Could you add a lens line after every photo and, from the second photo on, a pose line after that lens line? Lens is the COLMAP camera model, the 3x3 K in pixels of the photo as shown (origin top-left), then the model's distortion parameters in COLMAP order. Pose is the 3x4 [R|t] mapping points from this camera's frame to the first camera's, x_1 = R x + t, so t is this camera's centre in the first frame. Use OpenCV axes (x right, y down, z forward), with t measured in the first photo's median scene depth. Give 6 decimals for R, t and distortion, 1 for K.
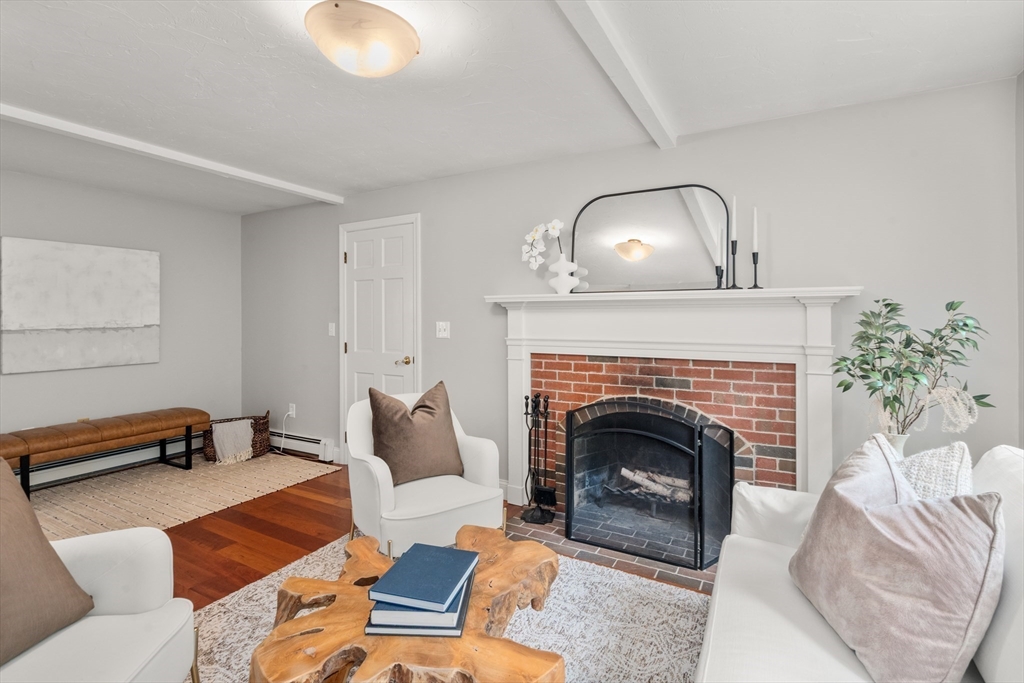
lens RADIAL K [[476.2, 0, 517.1], [0, 476.2, 317.8], [0, 0, 1]] dist [0.001198, 0.000512]
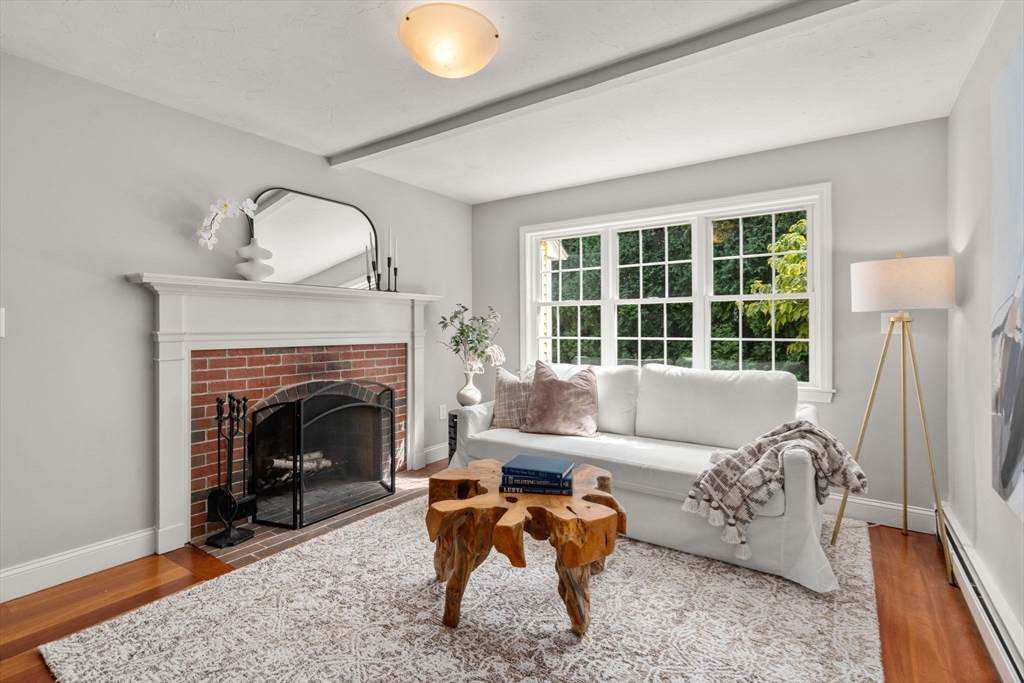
lens RADIAL K [[471.5, 0, 514.4], [0, 471.5, 331.9], [0, 0, 1]] dist [0.000091, 0.000275]
pose [[0.106789, -0.007635, 0.994252, -0.761746], [0.002934, 0.999969, 0.007364, 0.041992], [-0.994277, 0.002130, 0.106808, 0.409712]]
